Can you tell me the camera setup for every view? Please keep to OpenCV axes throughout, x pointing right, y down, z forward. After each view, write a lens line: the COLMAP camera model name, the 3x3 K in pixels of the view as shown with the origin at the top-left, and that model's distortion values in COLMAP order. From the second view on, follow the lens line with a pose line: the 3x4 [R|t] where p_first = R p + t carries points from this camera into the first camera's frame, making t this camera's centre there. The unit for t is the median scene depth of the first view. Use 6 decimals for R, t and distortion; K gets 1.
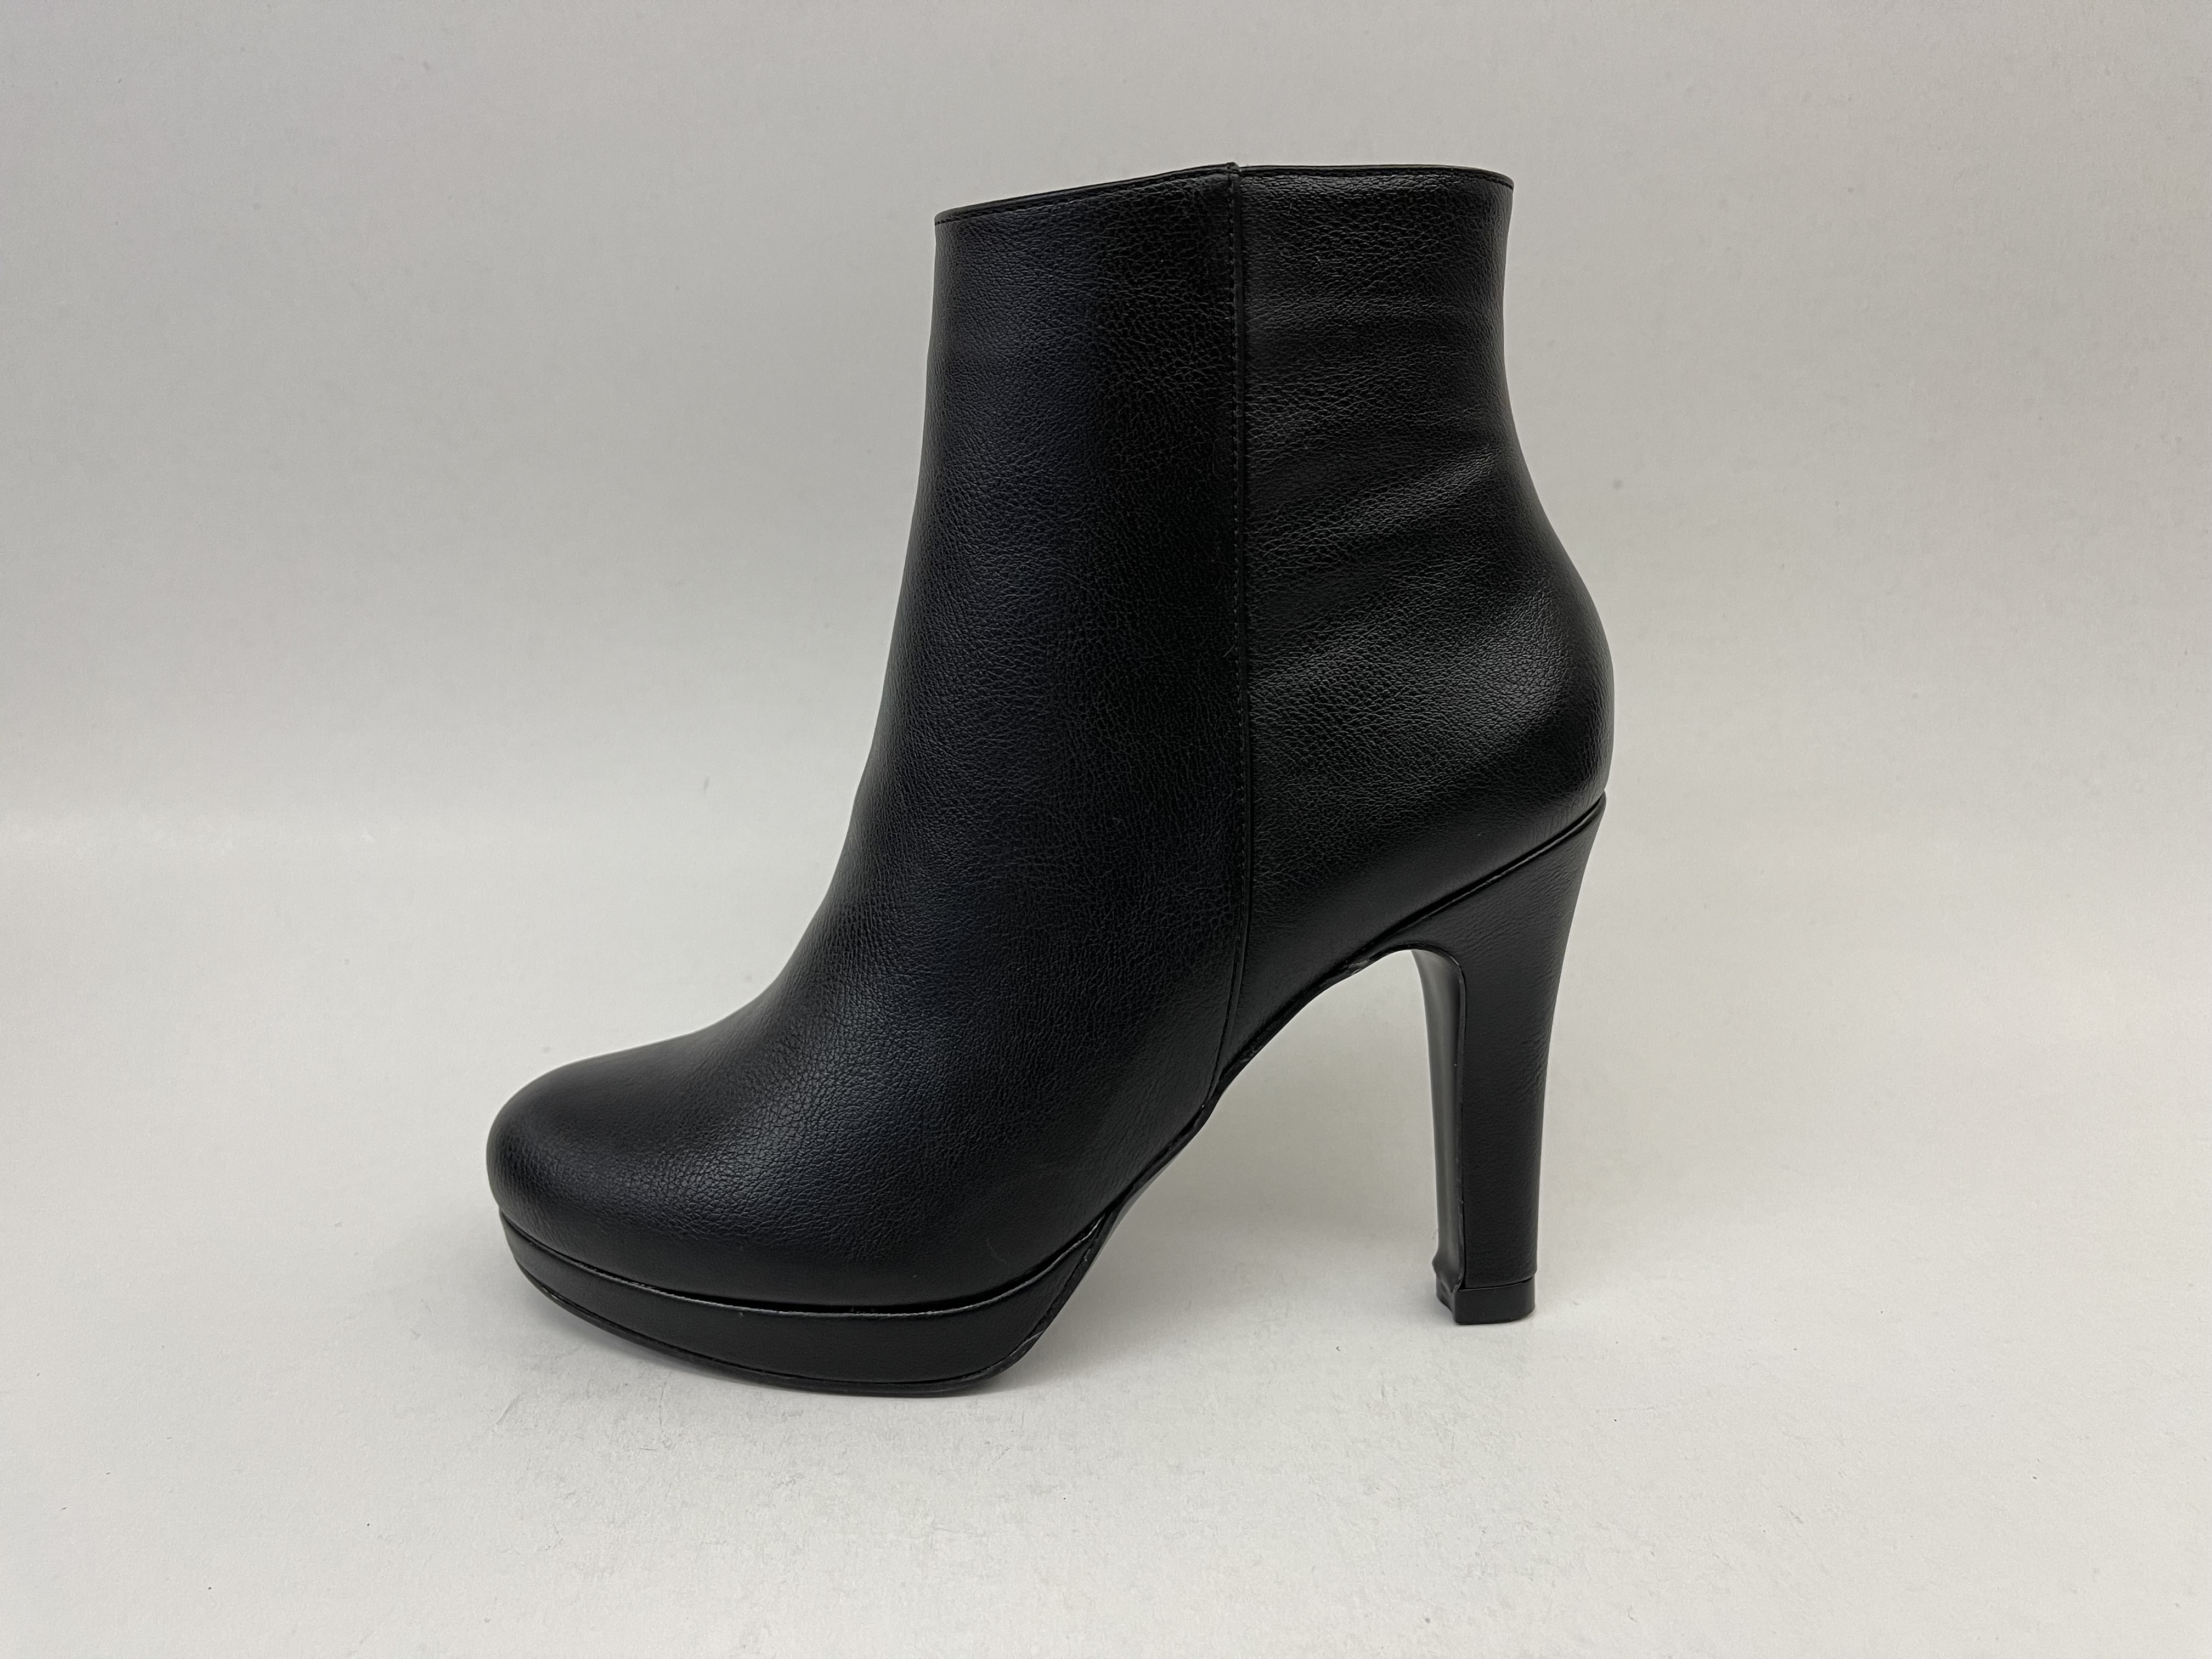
lens RADIAL K [[1691.1, 0, 1102.2], [0, 1691.1, 832.2], [0, 0, 1]] dist [0.007940, -0.030401]
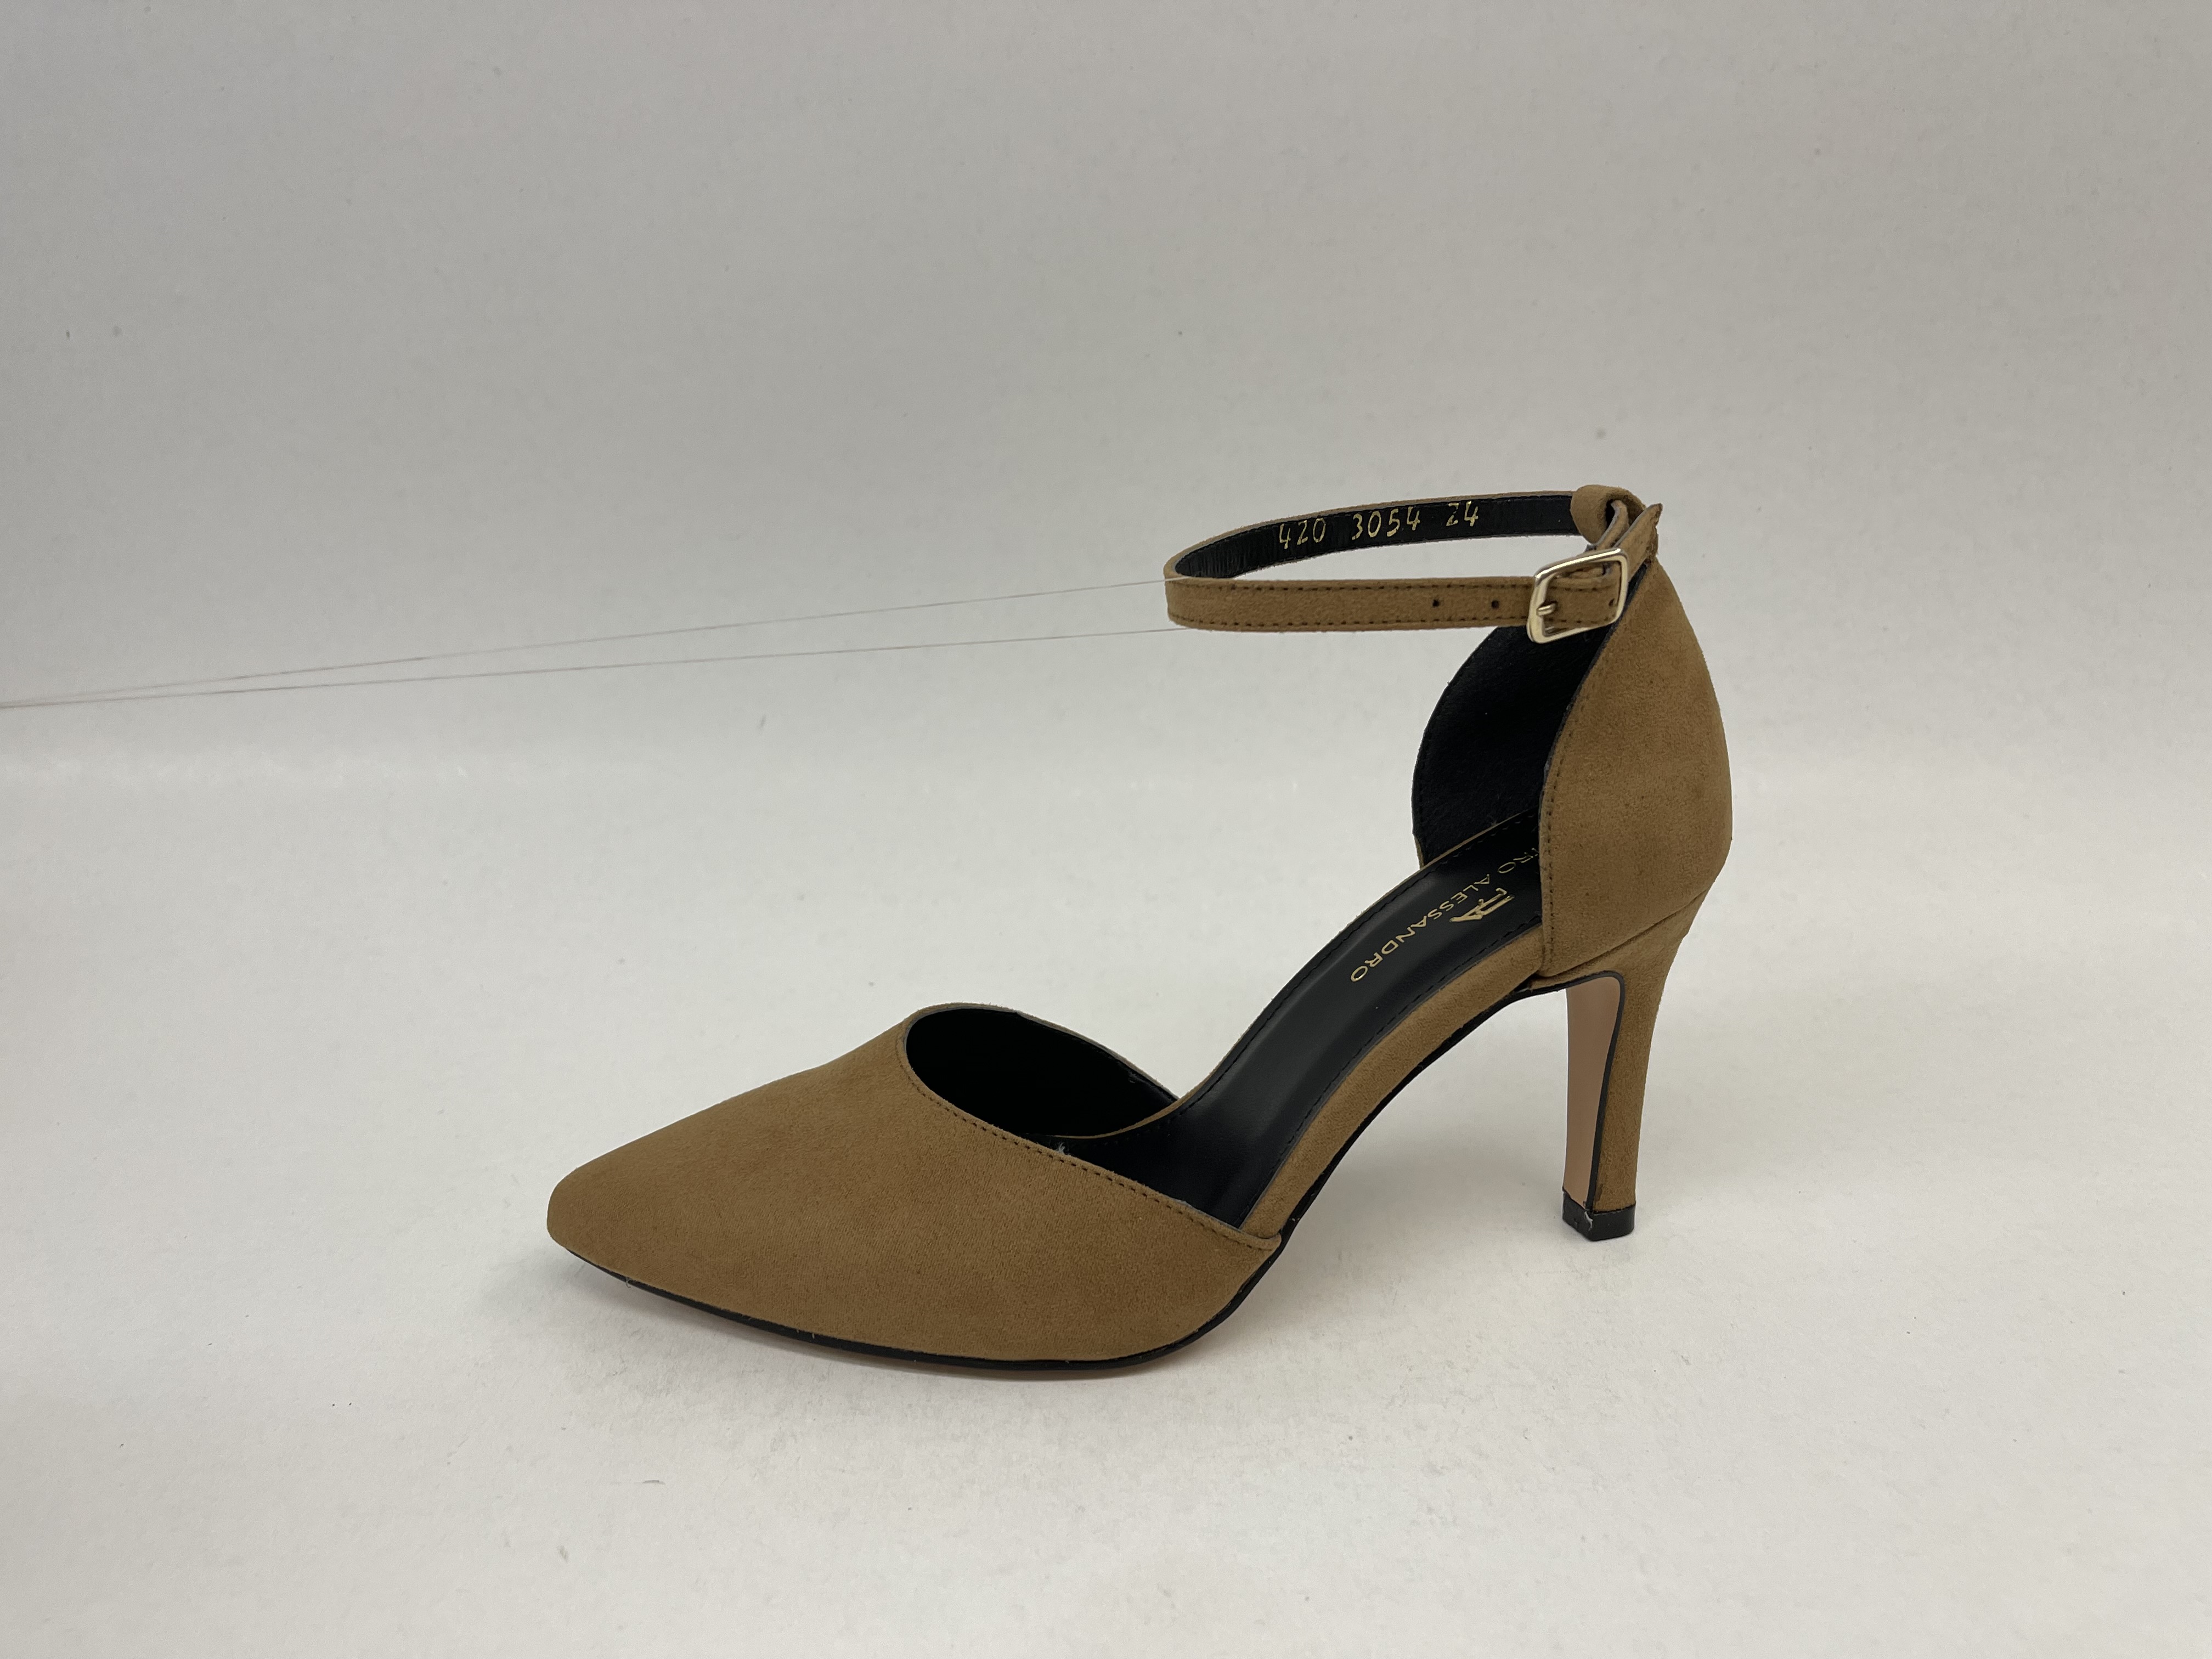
lens RADIAL K [[1692.4, 0, 1108.2], [0, 1692.4, 817.4], [0, 0, 1]] dist [-0.003289, -0.006117]
pose [[0.998774, -0.005398, -0.049206, 0.077087], [0.007198, 0.999309, 0.036478, -0.008024], [0.048975, -0.036787, 0.998122, -0.150633]]
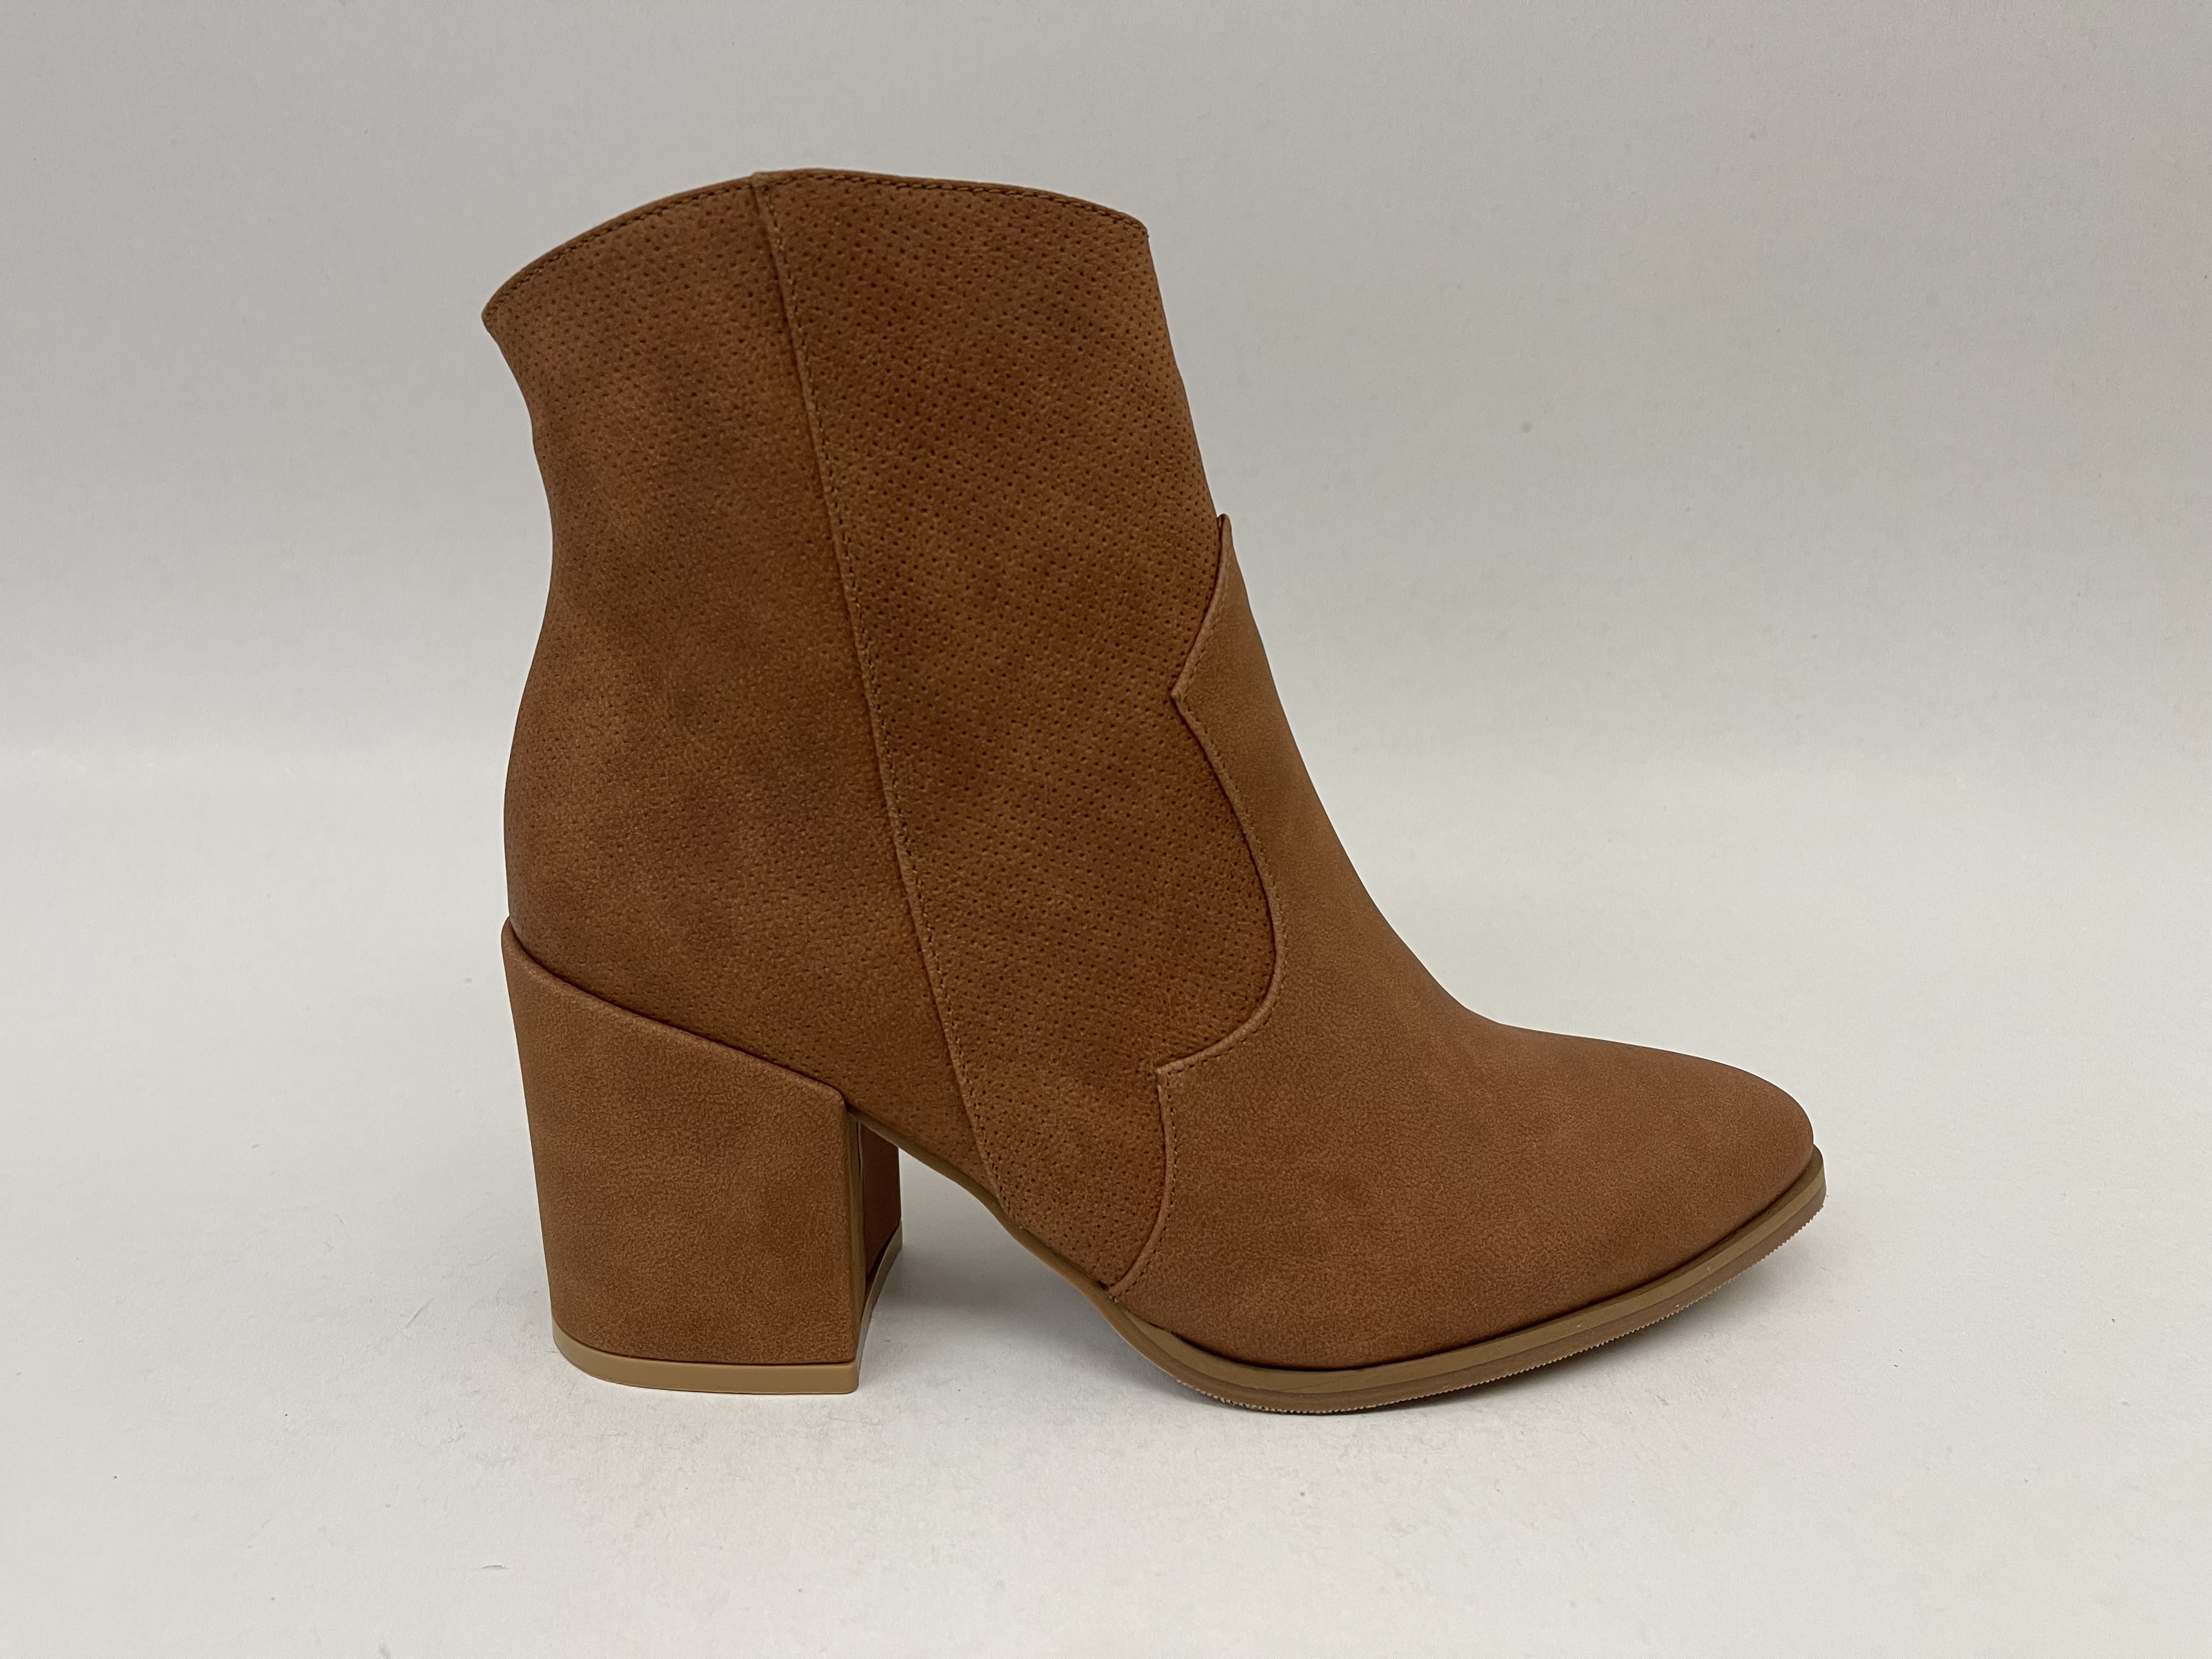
lens RADIAL K [[1690.9, 0, 1105.9], [0, 1690.9, 836.9], [0, 0, 1]] dist [0.001378, 0.000762]
pose [[0.999661, -0.001372, 0.025989, 0.041302], [0.000958, 0.999873, 0.015924, 0.041622], [-0.026007, -0.015894, 0.999535, -0.026407]]
